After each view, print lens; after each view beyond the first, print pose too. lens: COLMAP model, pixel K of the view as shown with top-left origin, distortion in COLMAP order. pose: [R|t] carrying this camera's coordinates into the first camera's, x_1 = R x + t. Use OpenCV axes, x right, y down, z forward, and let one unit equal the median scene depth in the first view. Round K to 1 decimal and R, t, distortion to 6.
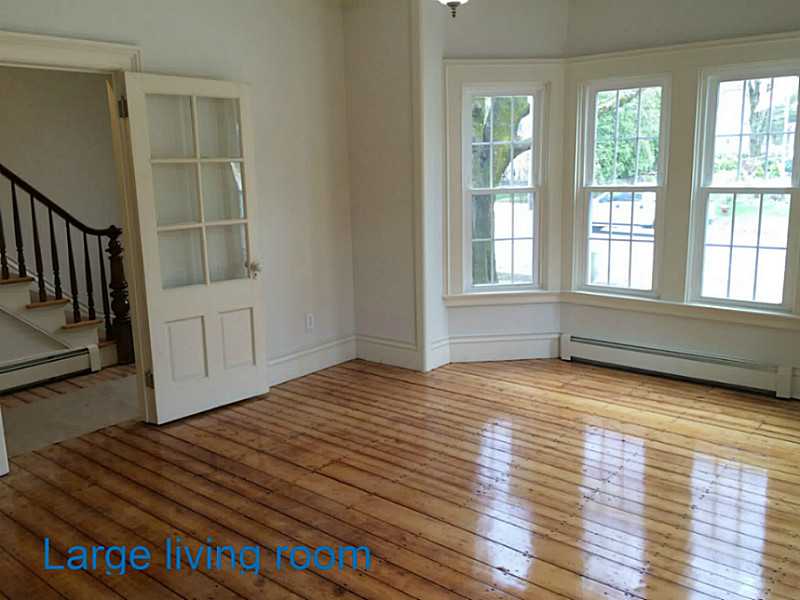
lens RADIAL K [[696.2, 0, 413.9], [0, 696.2, 298.6], [0, 0, 1]] dist [0.033209, 0.000176]
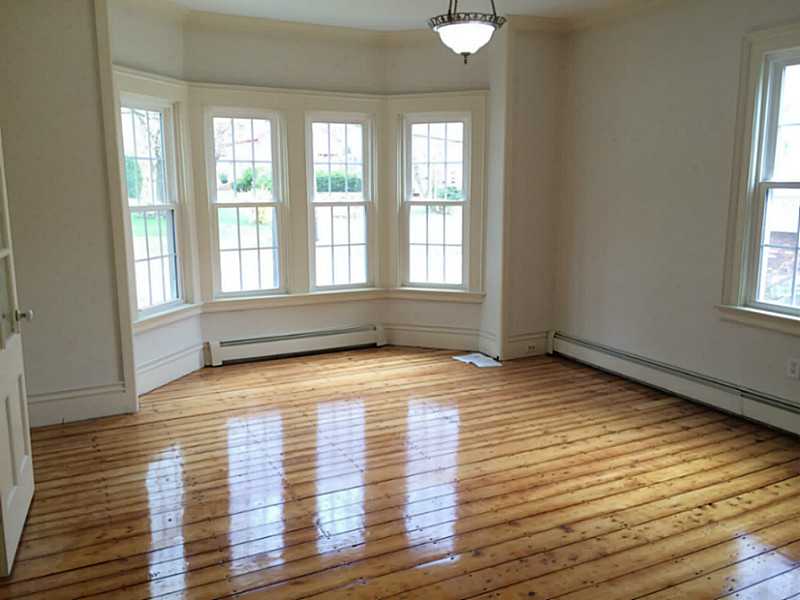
lens RADIAL K [[696.2, 0, 413.9], [0, 696.2, 298.6], [0, 0, 1]] dist [0.033209, 0.000176]
pose [[0.391590, -0.140538, 0.909344, -0.693241], [0.163440, 0.983176, 0.081566, -0.056513], [-0.905508, 0.116683, 0.407971, 0.317935]]
